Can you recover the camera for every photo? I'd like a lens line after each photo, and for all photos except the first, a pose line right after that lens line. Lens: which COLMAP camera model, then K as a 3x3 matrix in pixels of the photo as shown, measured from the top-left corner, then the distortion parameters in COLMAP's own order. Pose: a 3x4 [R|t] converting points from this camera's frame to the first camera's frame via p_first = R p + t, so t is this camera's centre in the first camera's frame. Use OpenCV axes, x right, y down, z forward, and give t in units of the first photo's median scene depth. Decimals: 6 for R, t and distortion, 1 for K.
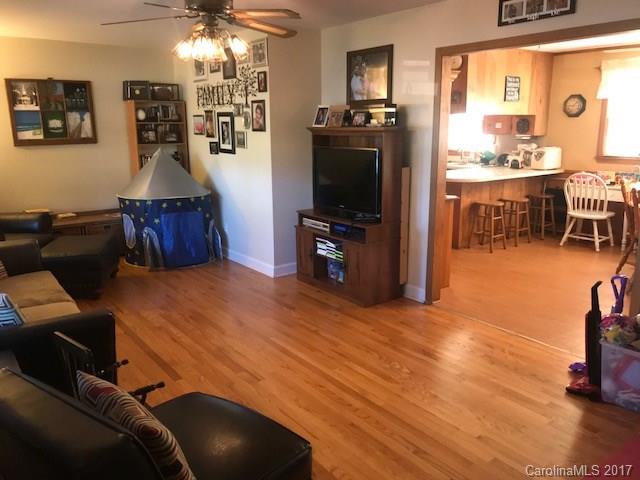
lens RADIAL K [[514.3, 0, 315.8], [0, 514.3, 236.9], [0, 0, 1]] dist [0.001886, -0.004974]
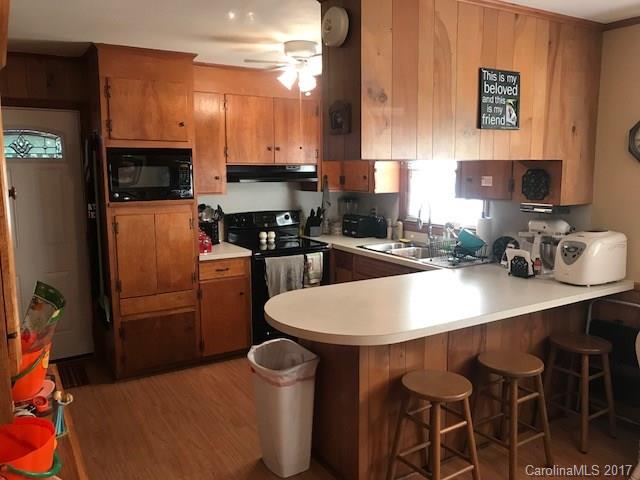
lens RADIAL K [[514.3, 0, 315.8], [0, 514.3, 236.9], [0, 0, 1]] dist [0.001886, -0.004974]
pose [[0.995297, 0.012067, -0.096118, 0.258974], [-0.020208, 0.996246, -0.084178, -0.129282], [0.094741, 0.085724, 0.991804, 0.544800]]
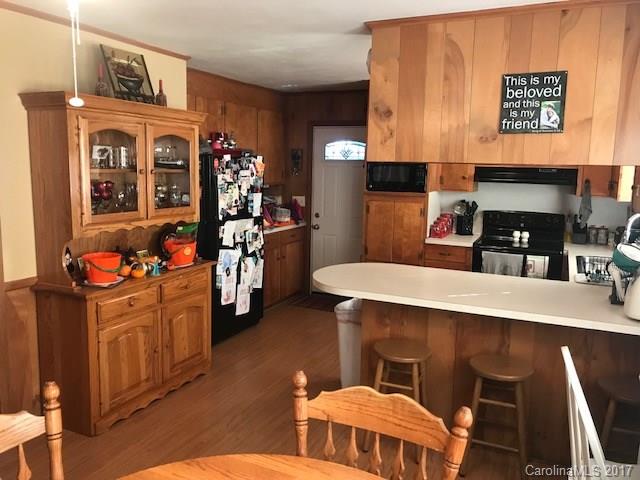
lens RADIAL K [[514.3, 0, 315.8], [0, 514.3, 236.9], [0, 0, 1]] dist [0.001886, -0.004974]
pose [[0.479856, 0.136860, -0.866607, 0.634530], [-0.213494, 0.976282, 0.035964, -0.151005], [0.850975, 0.167758, 0.497694, 0.626537]]
